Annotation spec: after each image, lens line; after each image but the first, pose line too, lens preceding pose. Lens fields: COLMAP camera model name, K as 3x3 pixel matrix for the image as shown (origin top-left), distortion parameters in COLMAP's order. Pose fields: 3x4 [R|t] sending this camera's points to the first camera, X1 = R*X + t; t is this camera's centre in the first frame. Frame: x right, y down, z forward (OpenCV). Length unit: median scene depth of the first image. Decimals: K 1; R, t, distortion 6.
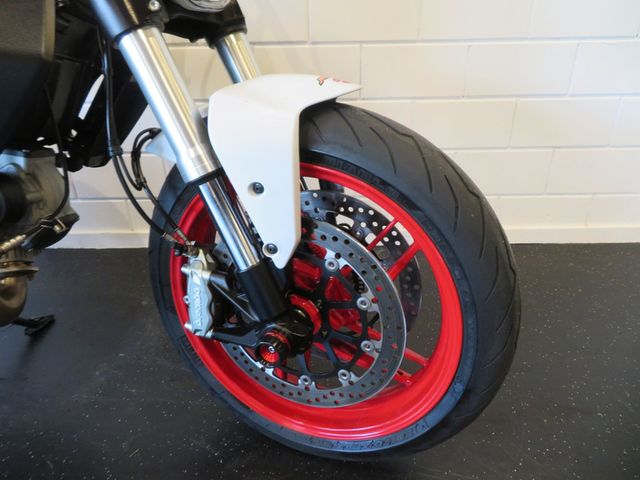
lens RADIAL K [[457.8, 0, 318.0], [0, 457.8, 241.0], [0, 0, 1]] dist [-0.011034, 0.012783]
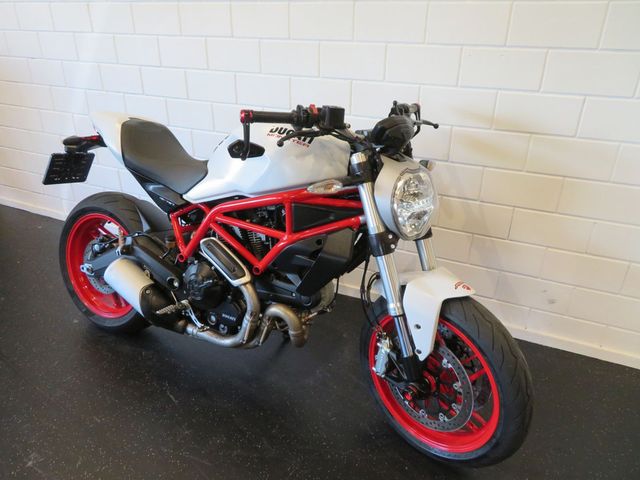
lens RADIAL K [[457.8, 0, 321.6], [0, 457.8, 241.7], [0, 0, 1]] dist [-0.011034, 0.012783]
pose [[0.912946, 0.203914, -0.353482, 0.133062], [-0.211605, 0.977204, 0.017203, -0.402770], [0.348932, 0.059093, 0.935283, -1.181869]]
